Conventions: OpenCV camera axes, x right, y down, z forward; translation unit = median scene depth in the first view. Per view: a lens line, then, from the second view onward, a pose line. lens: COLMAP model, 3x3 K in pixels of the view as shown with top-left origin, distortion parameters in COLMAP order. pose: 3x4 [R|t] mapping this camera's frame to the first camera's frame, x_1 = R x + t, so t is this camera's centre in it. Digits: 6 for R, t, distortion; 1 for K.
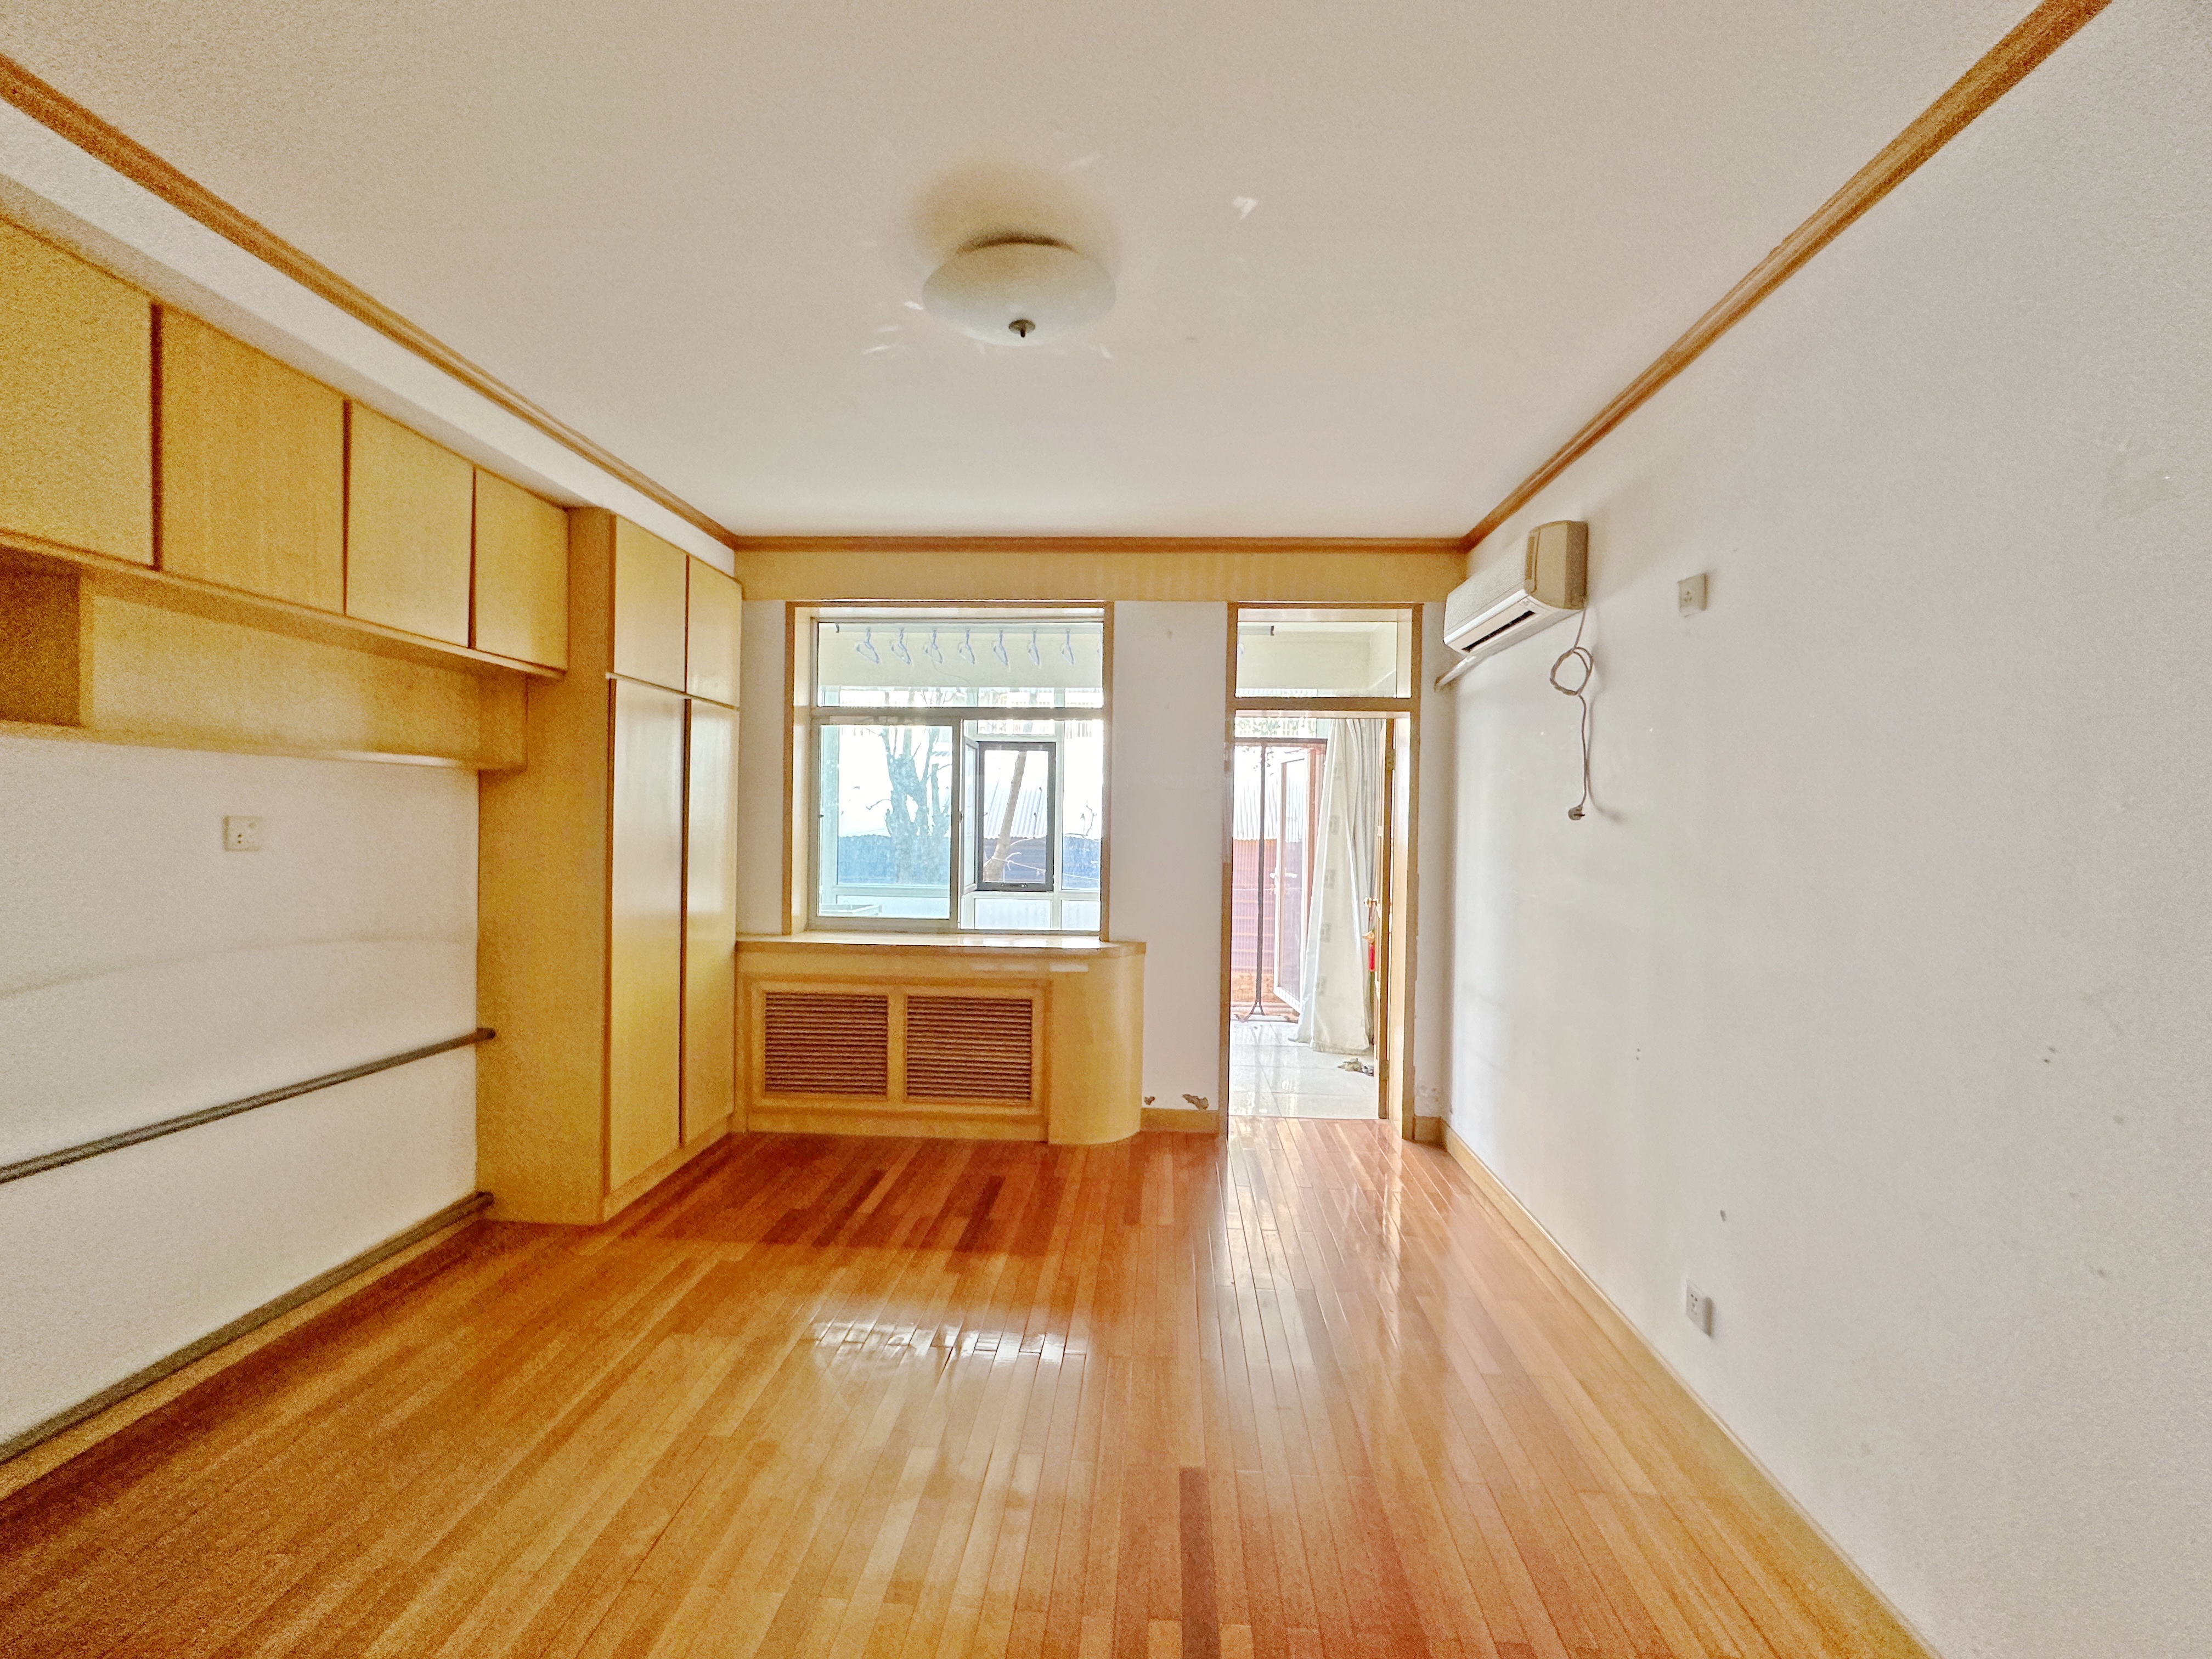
lens RADIAL K [[877.0, 0, 1114.5], [0, 877.0, 829.3], [0, 0, 1]] dist [0.000331, 0.000274]
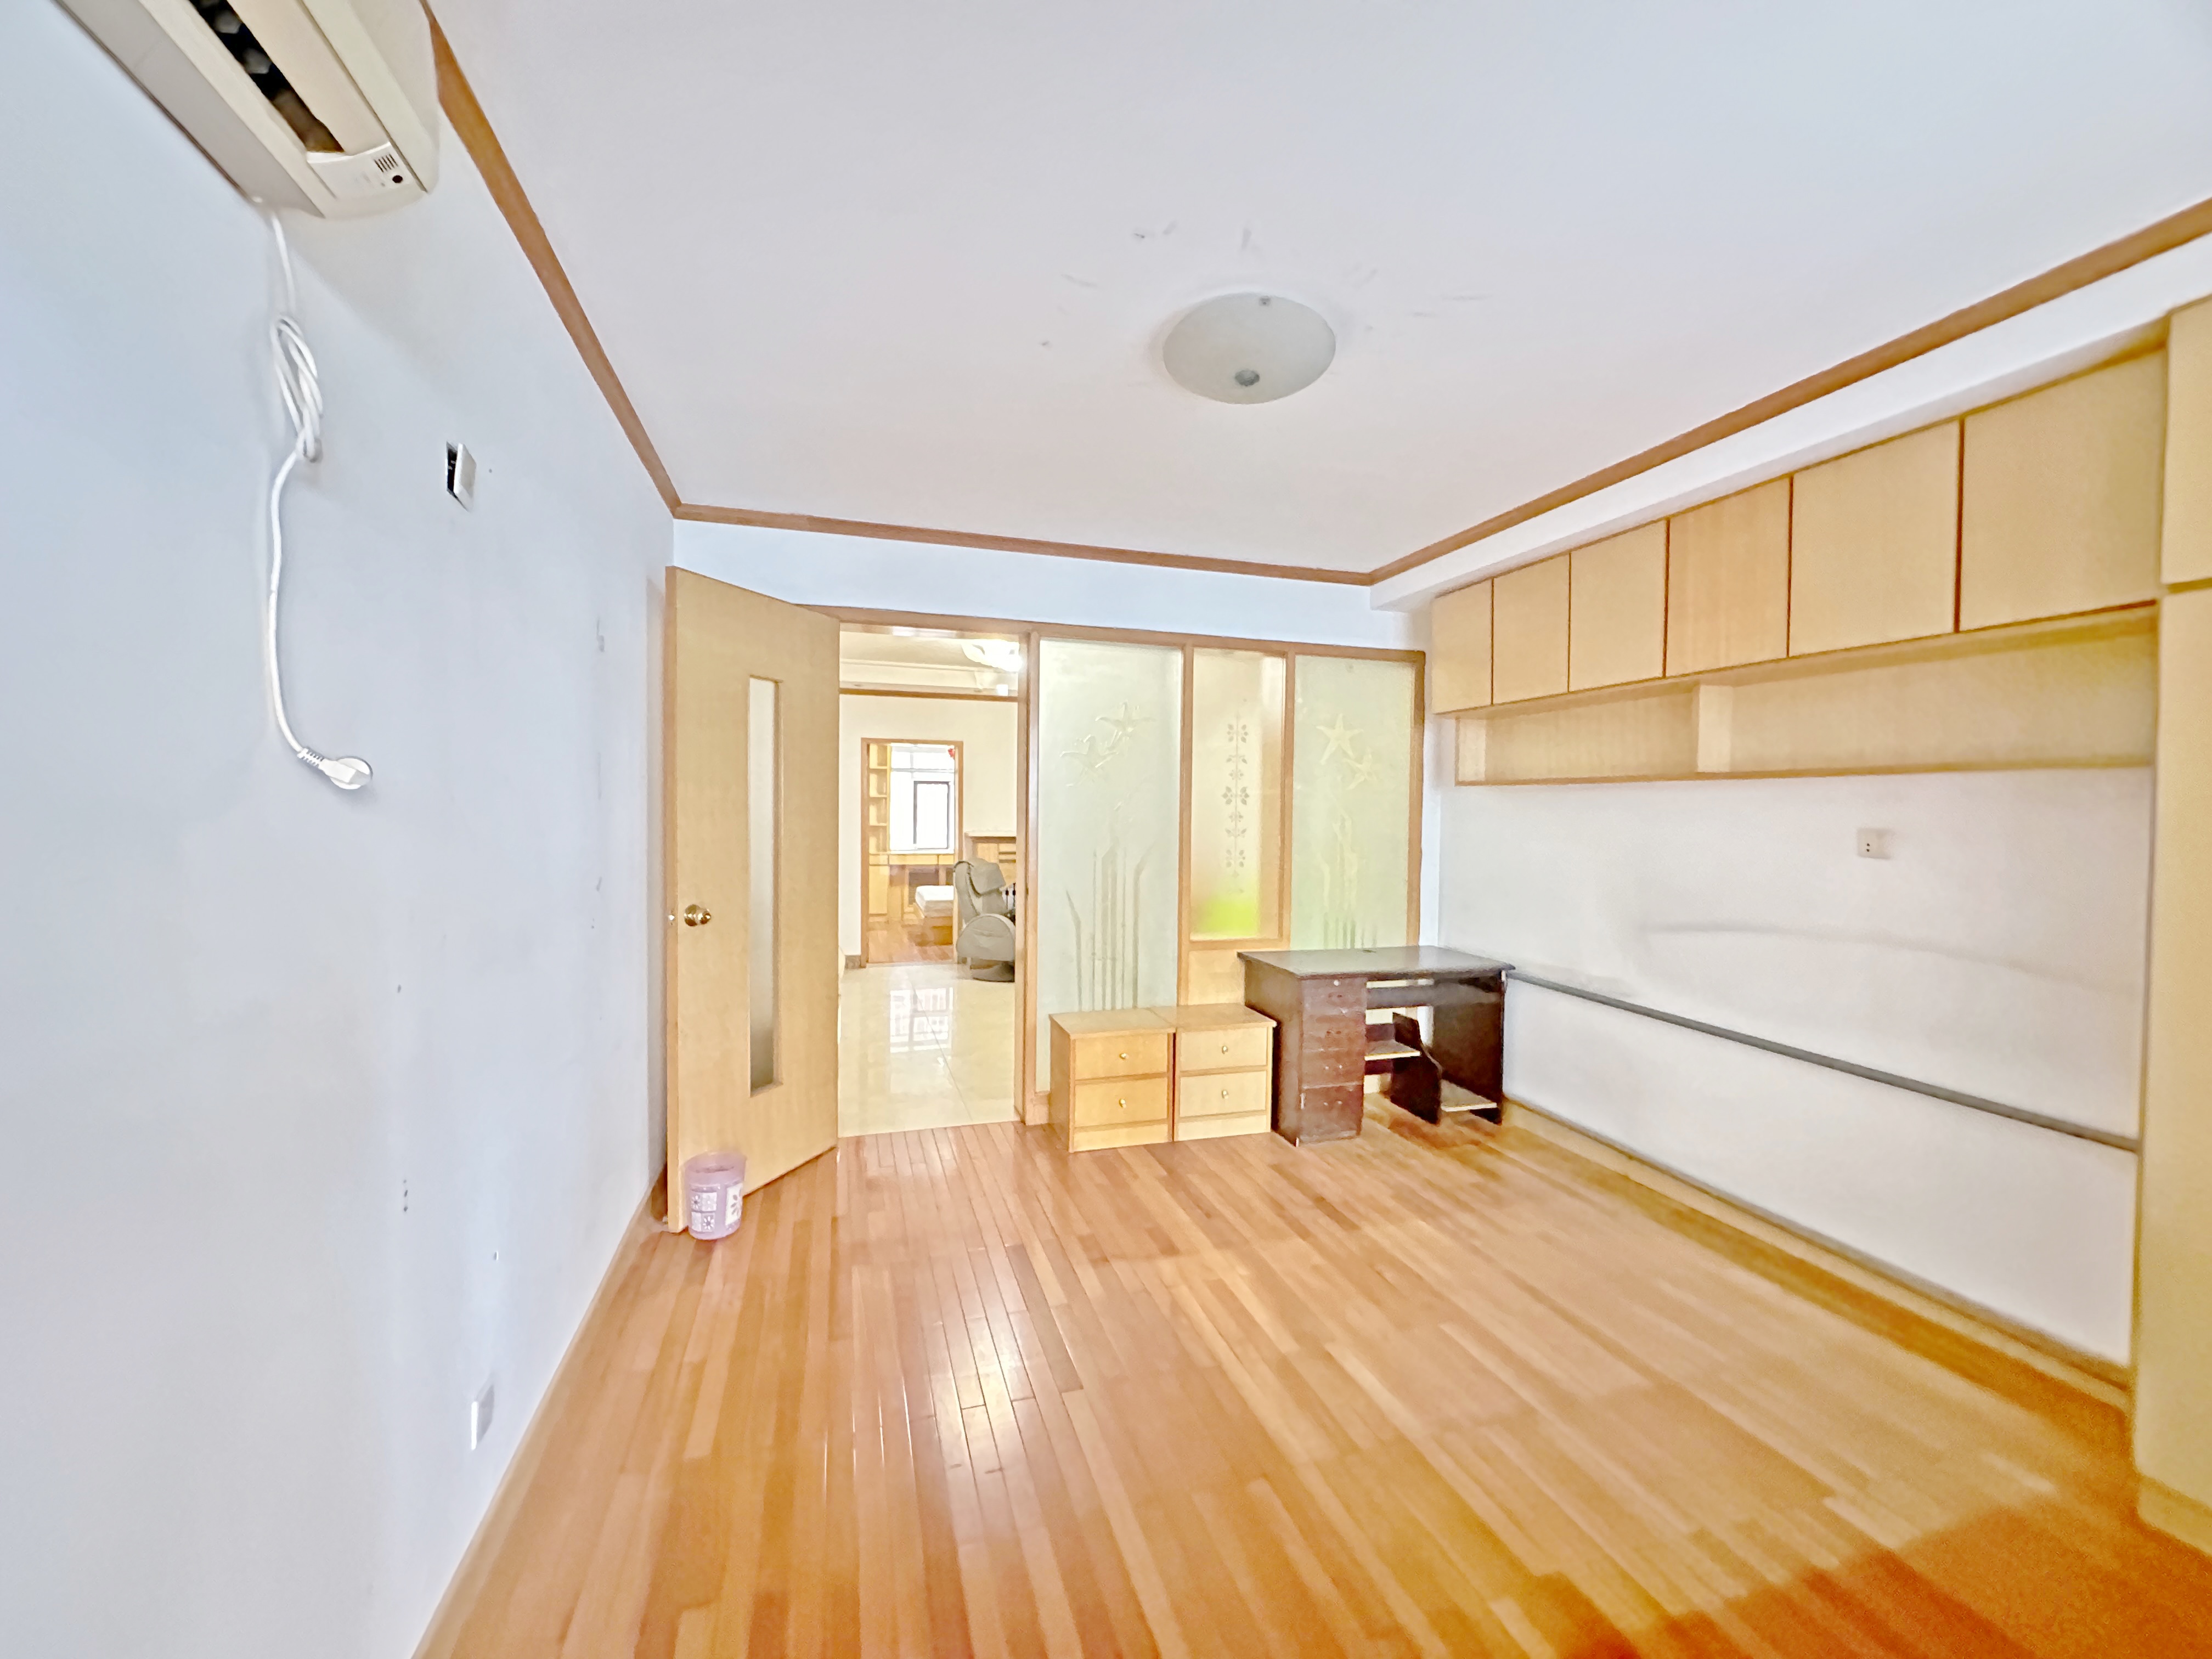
lens RADIAL K [[877.0, 0, 1114.5], [0, 877.0, 829.3], [0, 0, 1]] dist [0.000331, 0.000274]
pose [[-0.933947, -0.019280, -0.356891, 0.369140], [-0.030659, 0.999185, 0.026254, -0.013682], [0.356094, 0.035462, -0.933777, 1.669290]]
